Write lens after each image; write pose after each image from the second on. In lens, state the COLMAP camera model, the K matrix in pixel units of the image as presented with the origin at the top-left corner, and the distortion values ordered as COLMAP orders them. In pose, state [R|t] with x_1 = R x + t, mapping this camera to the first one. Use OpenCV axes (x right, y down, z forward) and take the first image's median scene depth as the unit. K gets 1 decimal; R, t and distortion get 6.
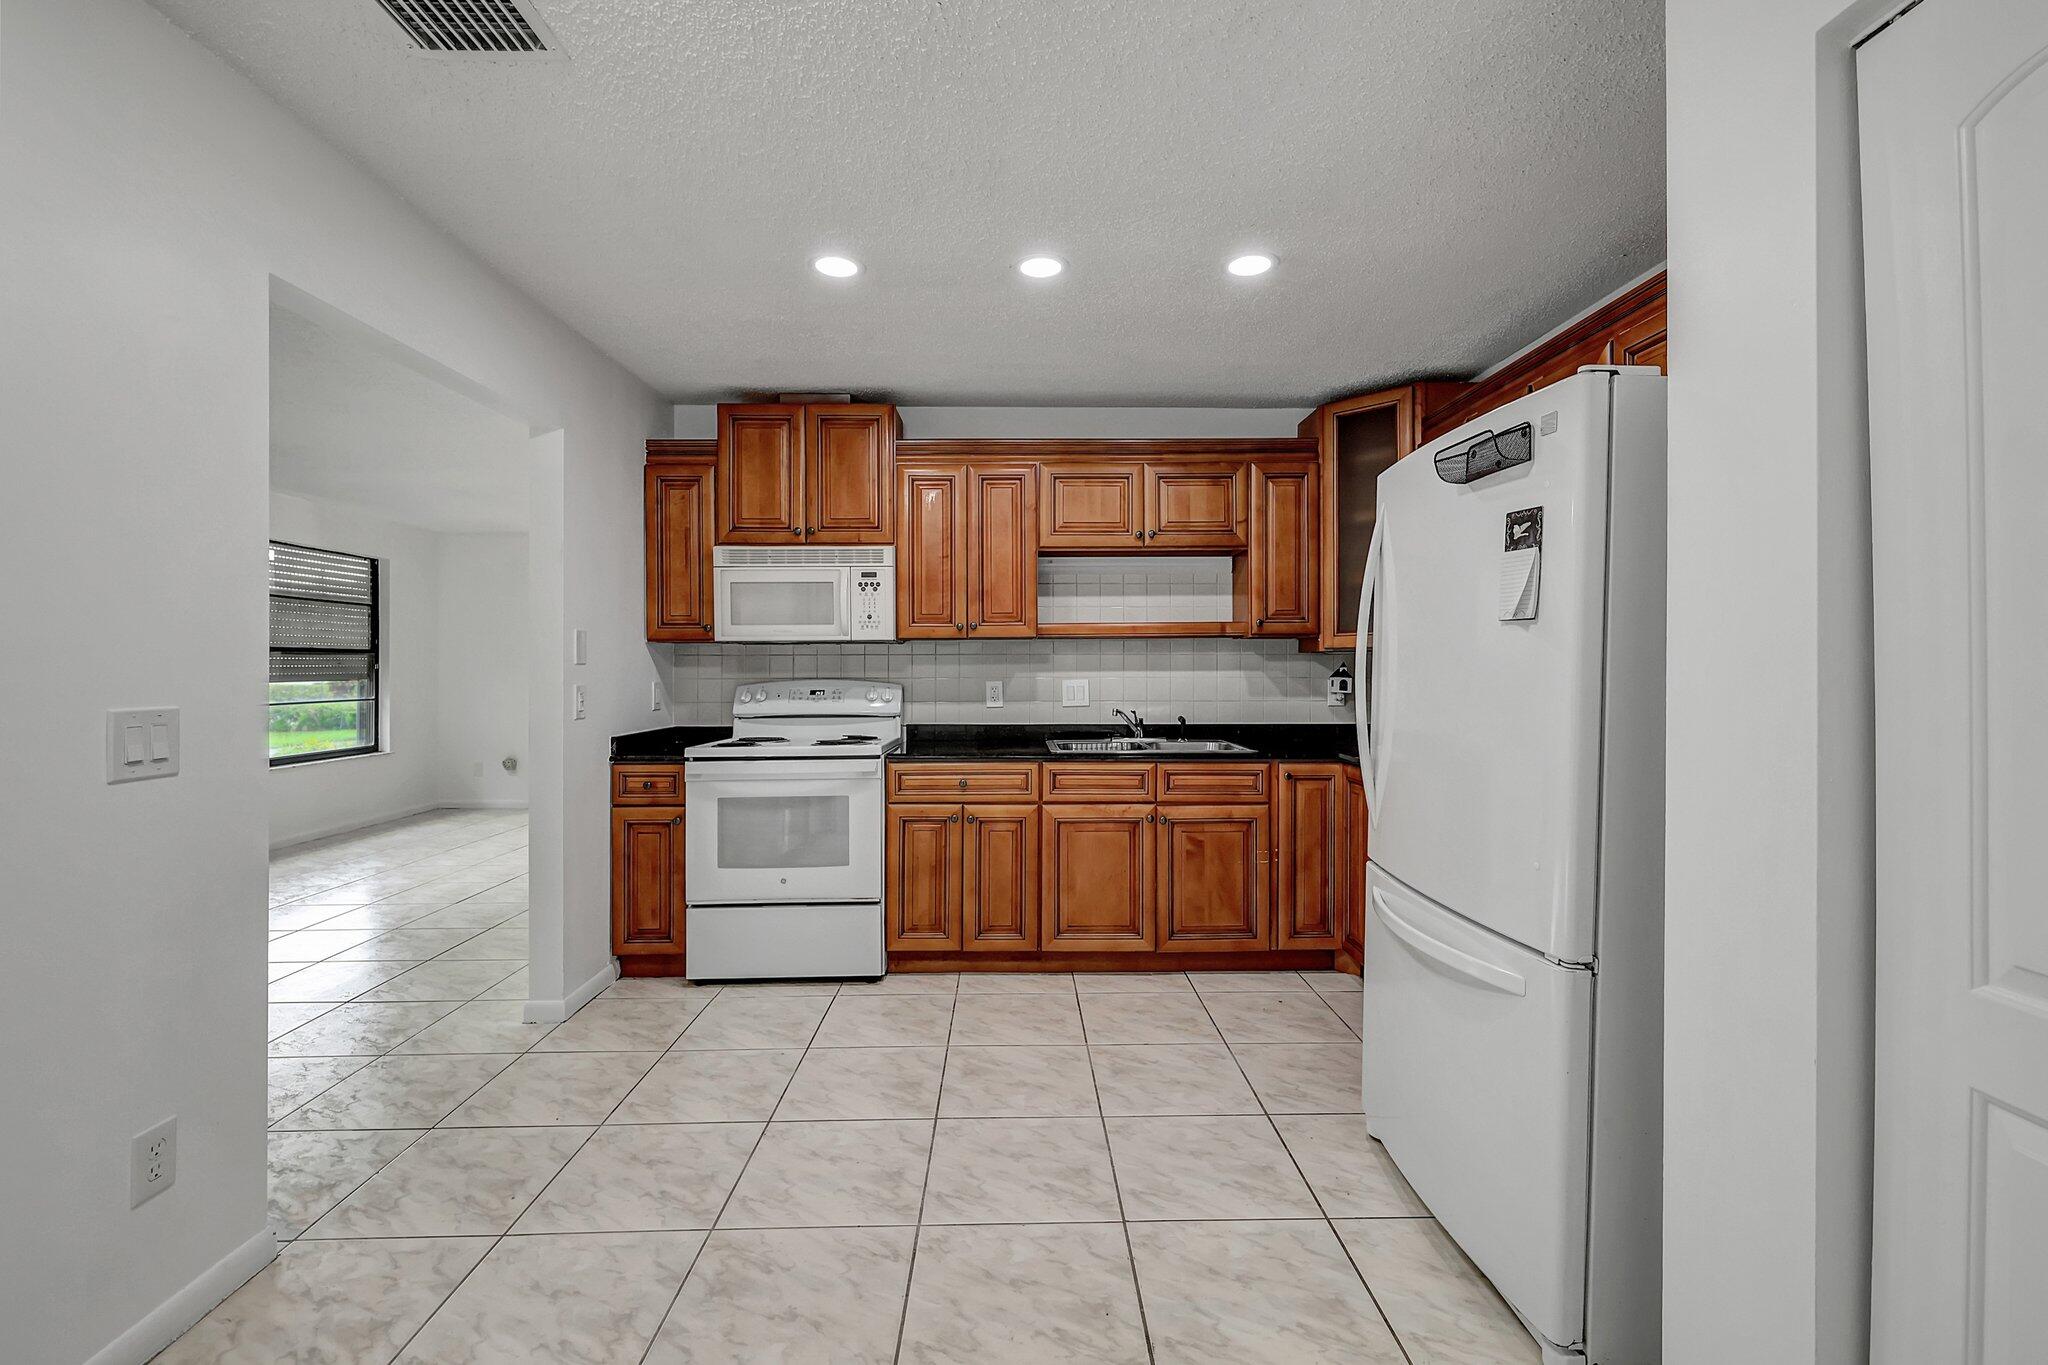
lens RADIAL K [[875.9, 0, 1039.5], [0, 875.9, 654.6], [0, 0, 1]] dist [-0.009273, 0.000181]
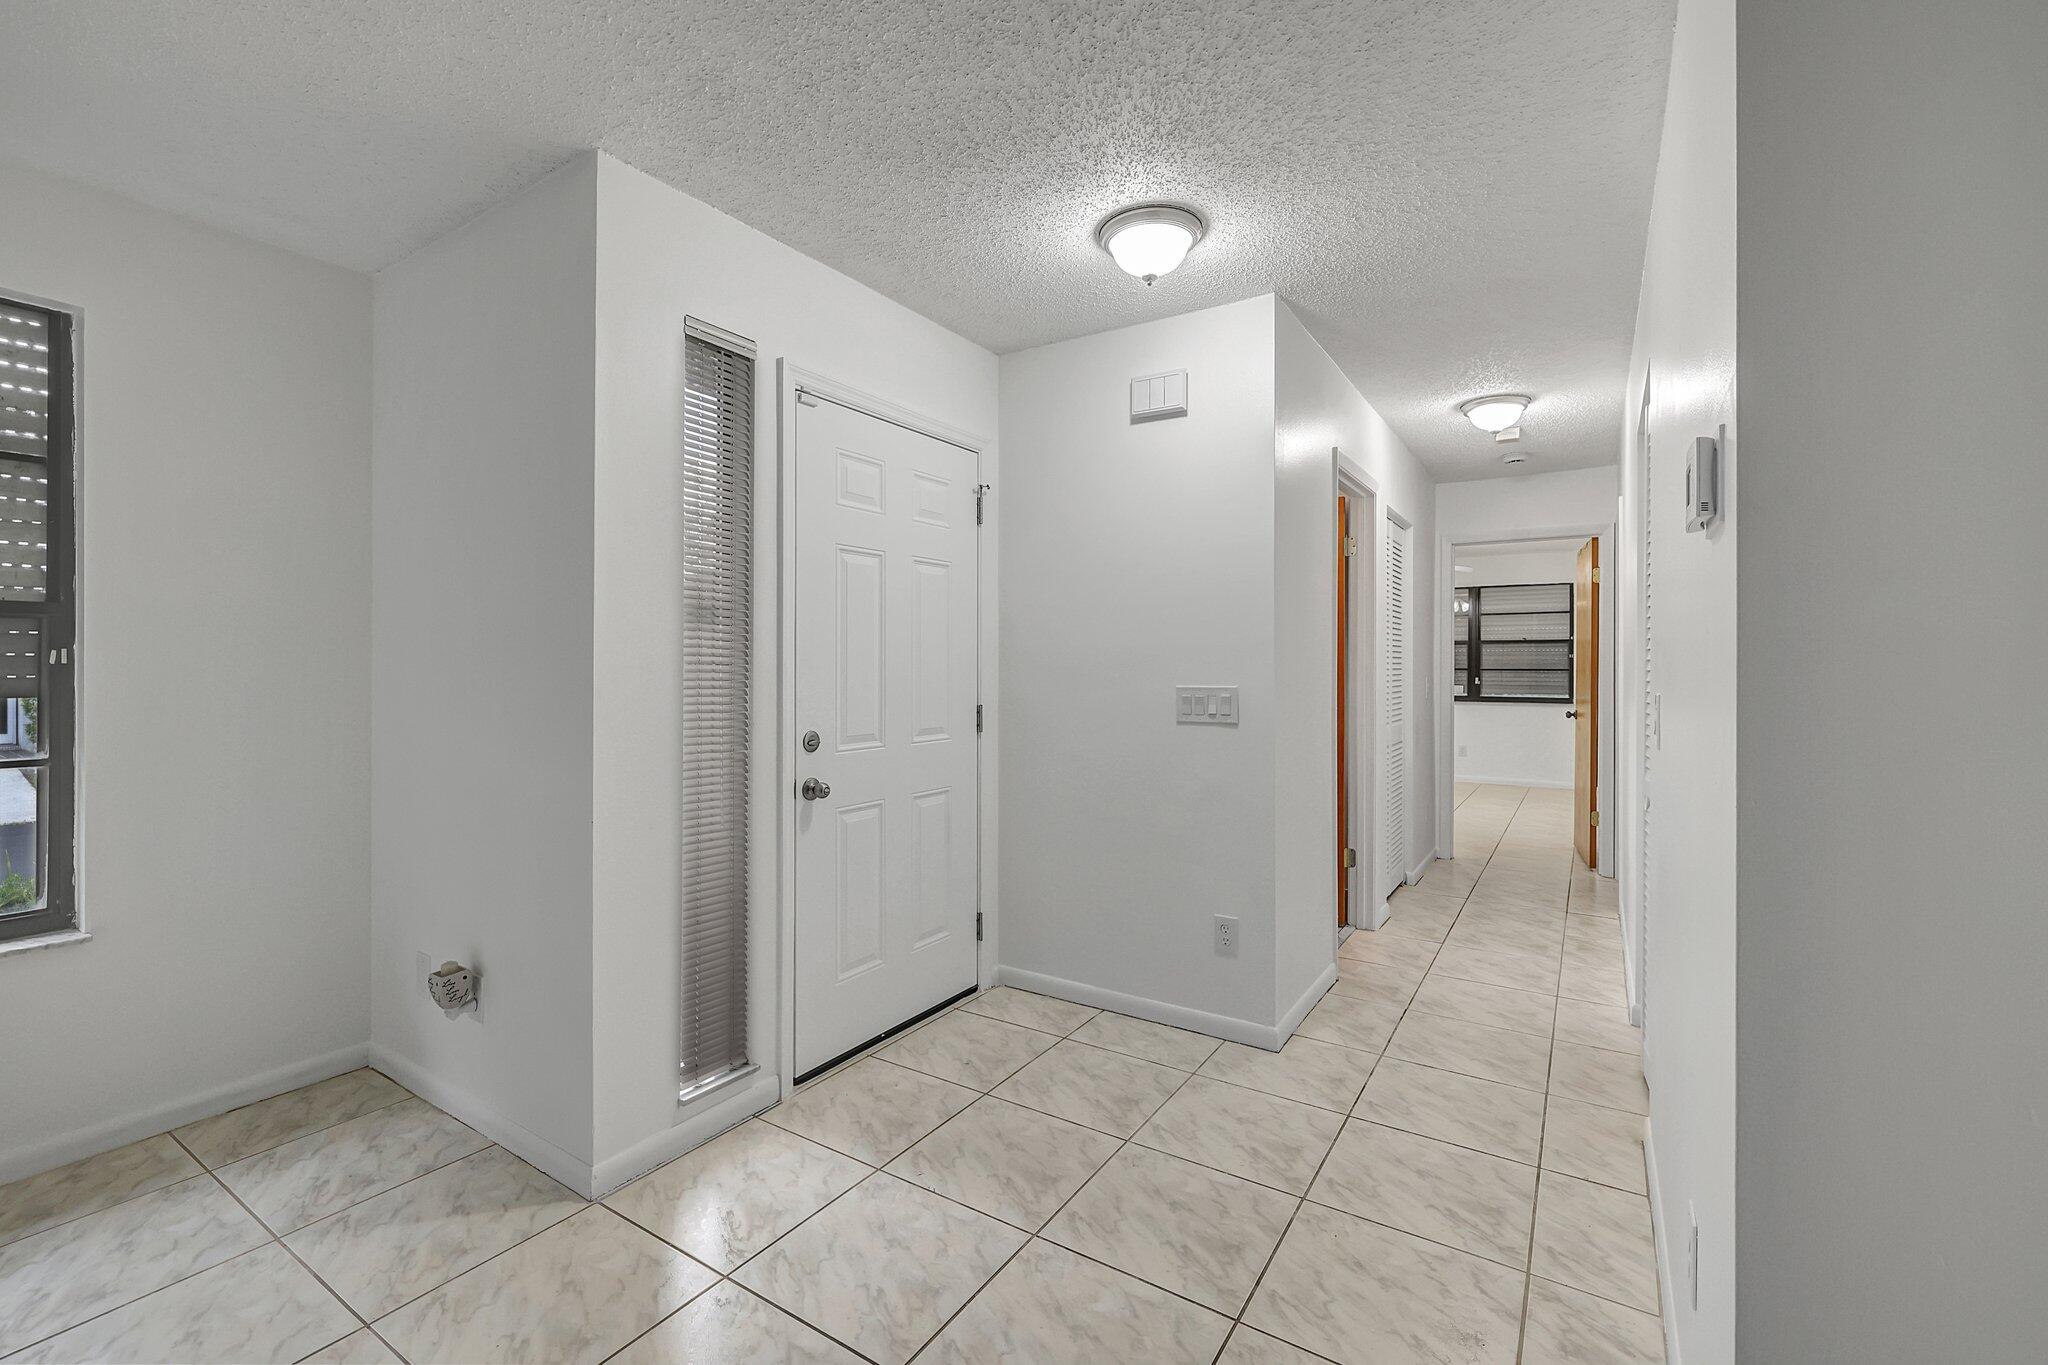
lens RADIAL K [[875.9, 0, 1024.3], [0, 875.9, 664.2], [0, 0, 1]] dist [-0.009273, 0.000181]
pose [[0.823079, 0.009457, -0.567848, -0.058450], [-0.000646, 0.999876, 0.015715, 0.000191], [0.567926, -0.012568, 0.822984, 0.159708]]
